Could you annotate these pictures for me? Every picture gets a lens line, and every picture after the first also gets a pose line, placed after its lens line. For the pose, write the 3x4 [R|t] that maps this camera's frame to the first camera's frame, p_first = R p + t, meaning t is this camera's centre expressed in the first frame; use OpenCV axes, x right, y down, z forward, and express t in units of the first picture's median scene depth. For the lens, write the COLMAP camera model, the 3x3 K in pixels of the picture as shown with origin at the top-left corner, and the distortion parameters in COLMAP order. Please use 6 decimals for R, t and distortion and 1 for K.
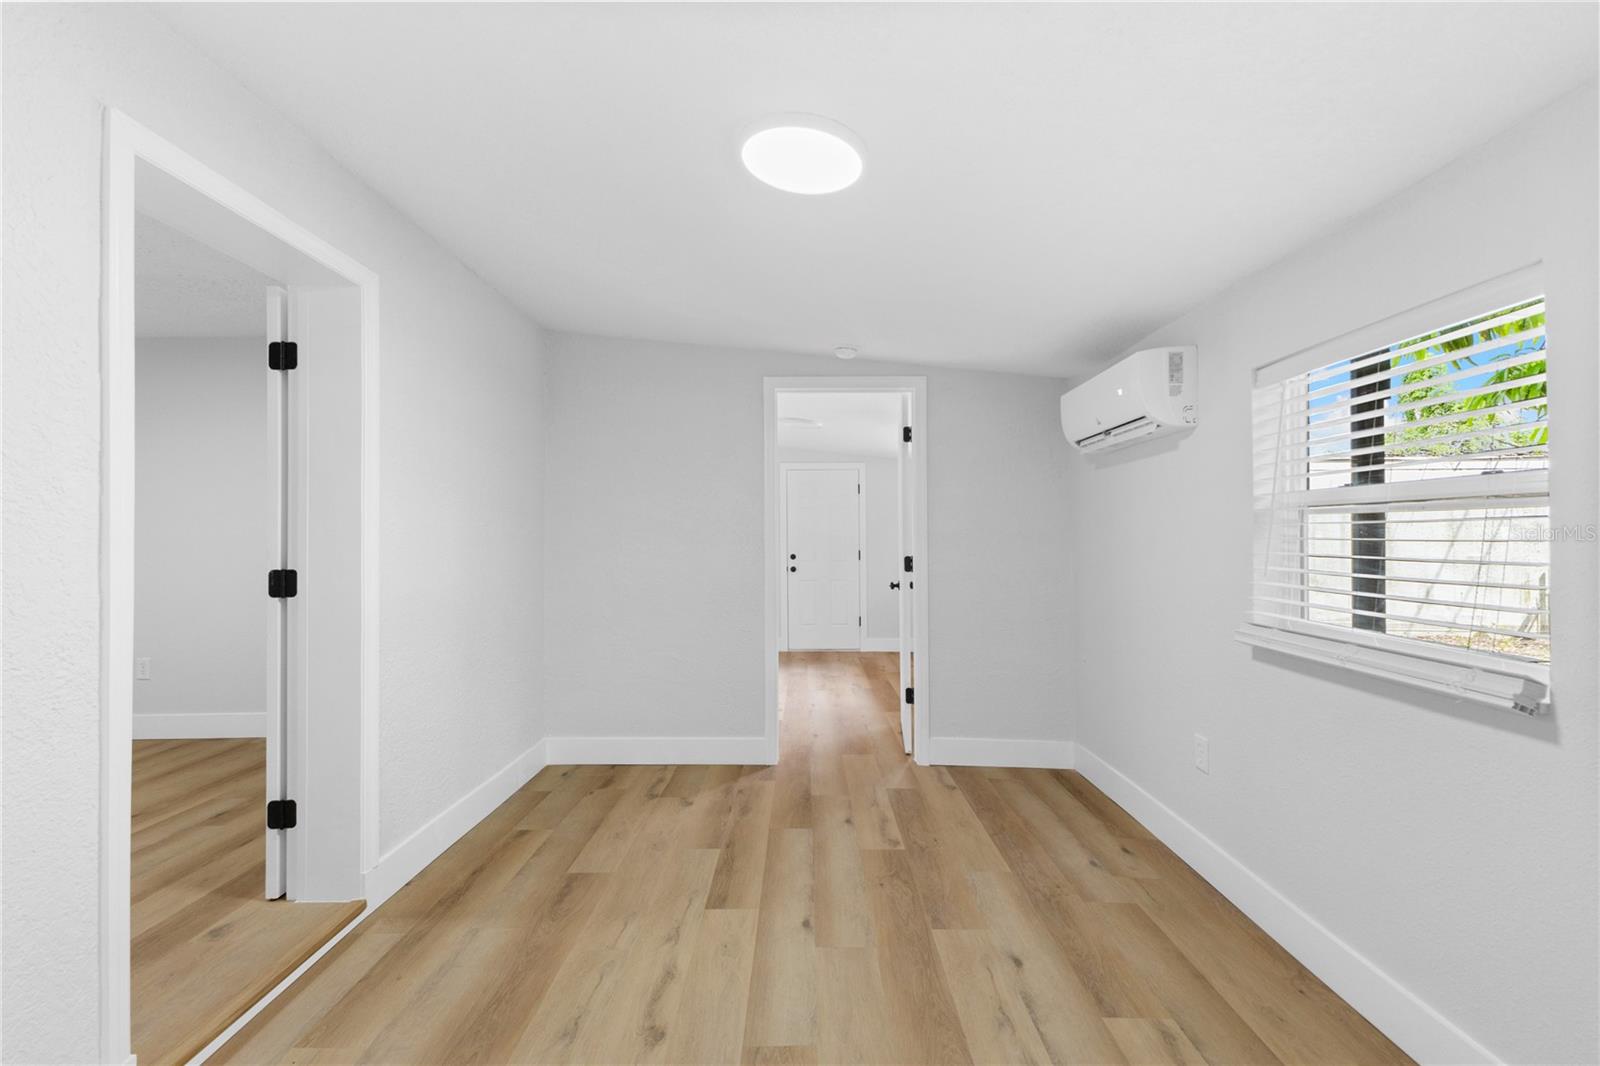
lens RADIAL K [[700.9, 0, 806.0], [0, 700.9, 533.3], [0, 0, 1]] dist [0.025121, -0.010954]
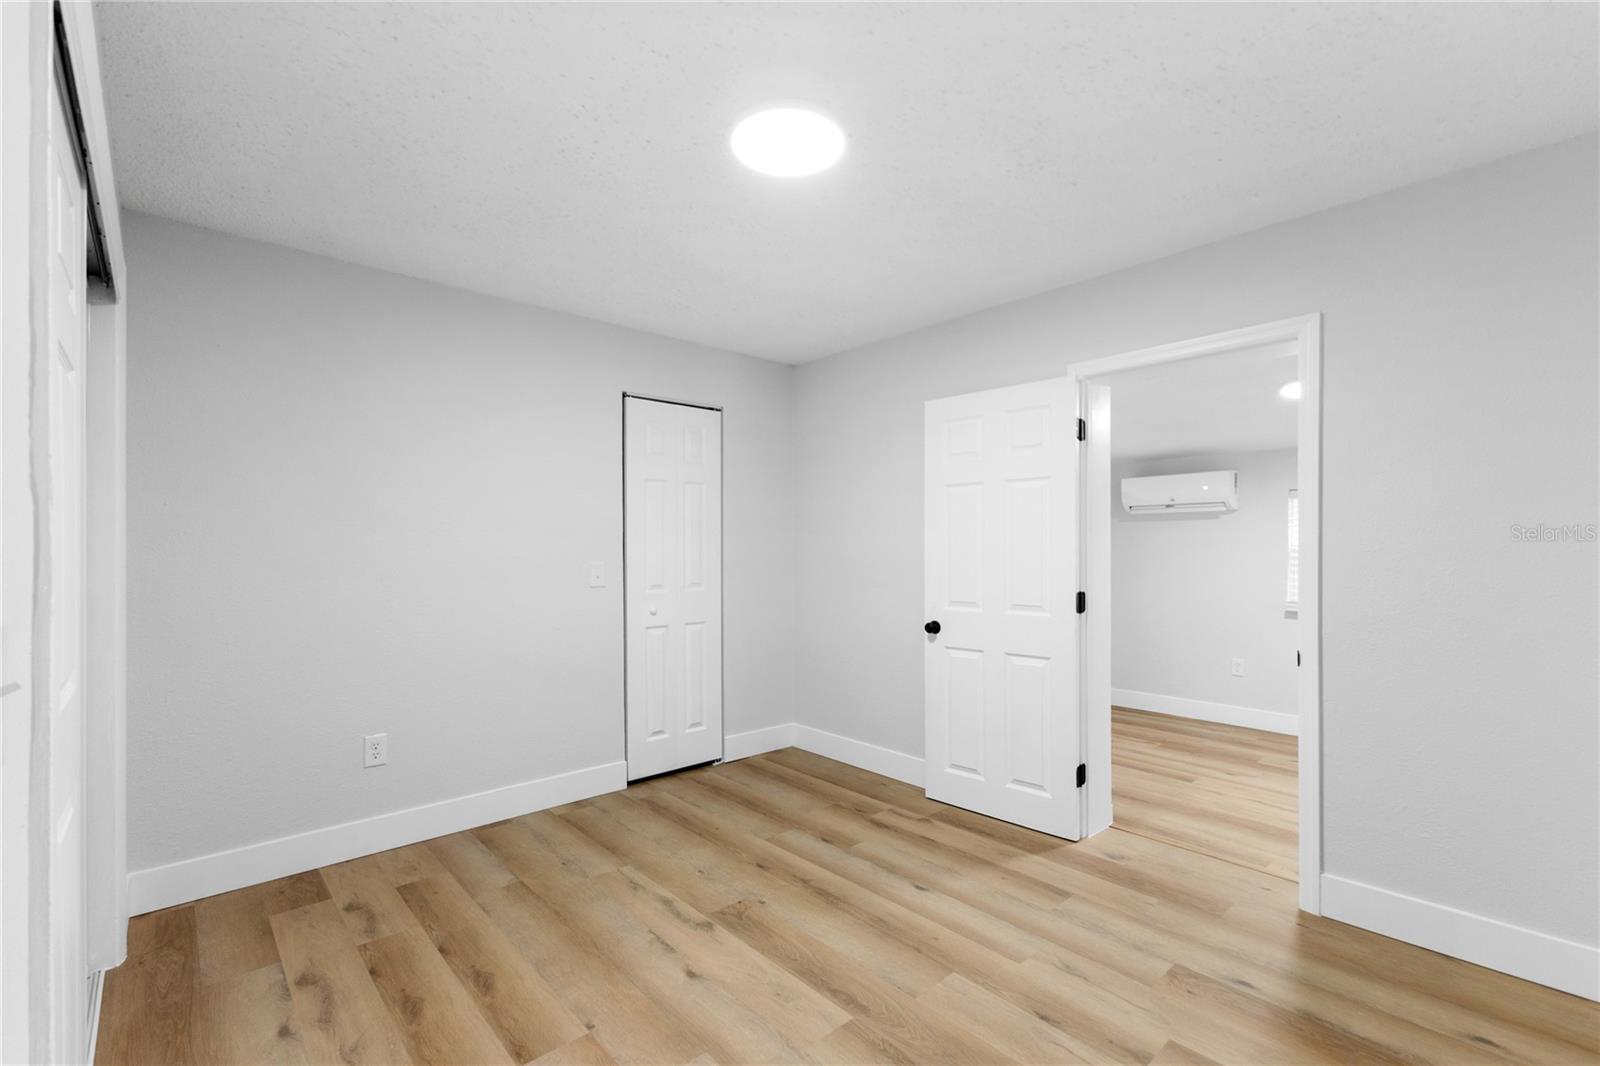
lens RADIAL K [[700.9, 0, 806.0], [0, 700.9, 533.3], [0, 0, 1]] dist [0.025121, -0.010954]
pose [[0.741397, 0.021730, 0.670715, -2.064355], [-0.008972, 0.999707, -0.022471, -0.026004], [-0.671007, 0.010642, 0.741375, 0.361588]]
